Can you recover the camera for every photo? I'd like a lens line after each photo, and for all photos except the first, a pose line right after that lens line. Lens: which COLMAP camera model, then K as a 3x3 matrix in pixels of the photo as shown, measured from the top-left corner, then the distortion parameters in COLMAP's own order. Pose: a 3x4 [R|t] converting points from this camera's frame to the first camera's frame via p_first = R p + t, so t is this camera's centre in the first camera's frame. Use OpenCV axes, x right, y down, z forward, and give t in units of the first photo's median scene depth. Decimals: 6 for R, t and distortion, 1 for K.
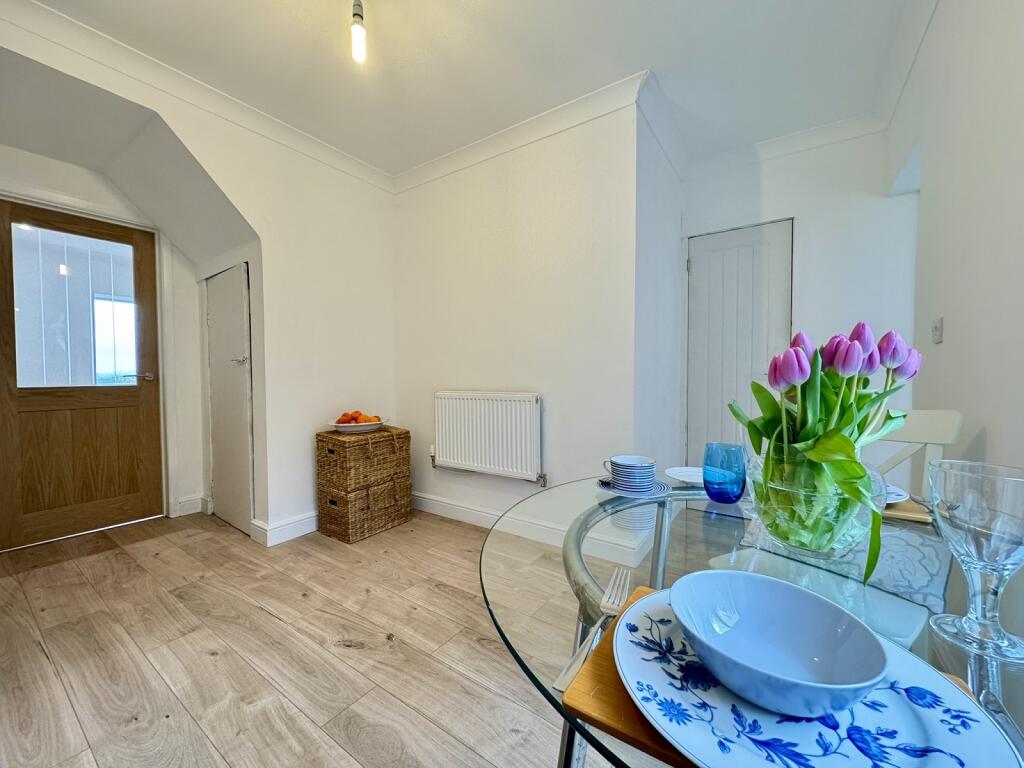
lens RADIAL K [[408.1, 0, 510.9], [0, 408.1, 386.4], [0, 0, 1]] dist [-0.000480, 0.000016]
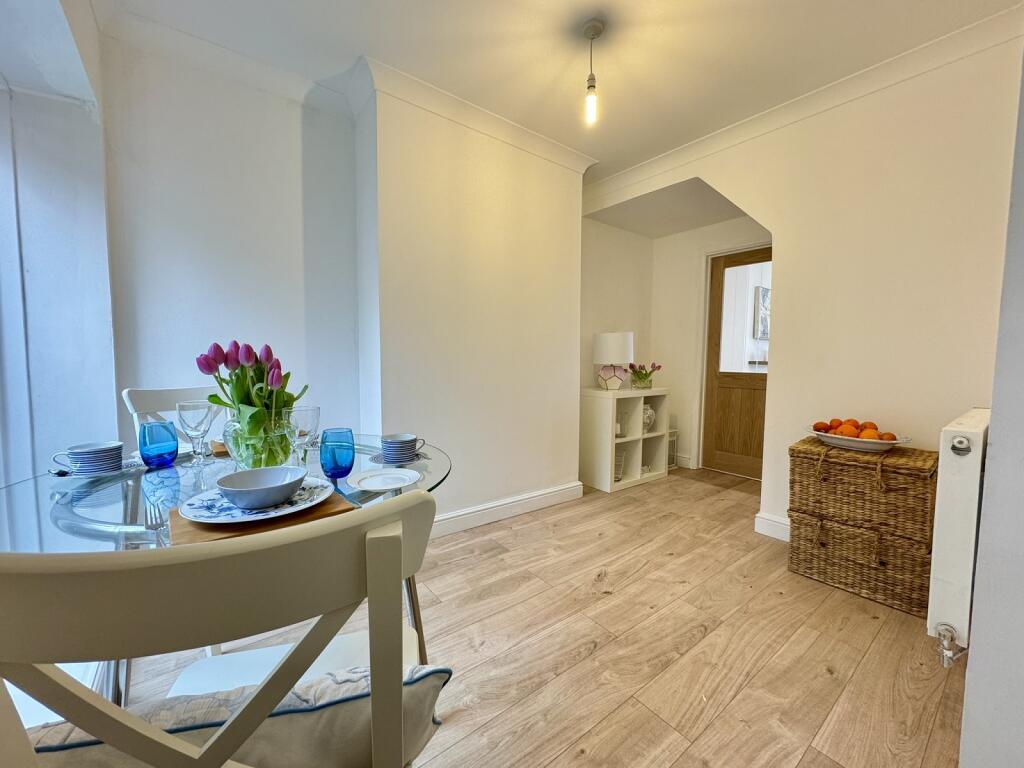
lens RADIAL K [[408.1, 0, 510.8], [0, 408.1, 385.2], [0, 0, 1]] dist [-0.000480, 0.000016]
pose [[-0.311395, 0.063709, -0.948143, 0.713106], [-0.036268, 0.996226, 0.078851, -0.050859], [0.949588, 0.058941, -0.307909, 0.879962]]
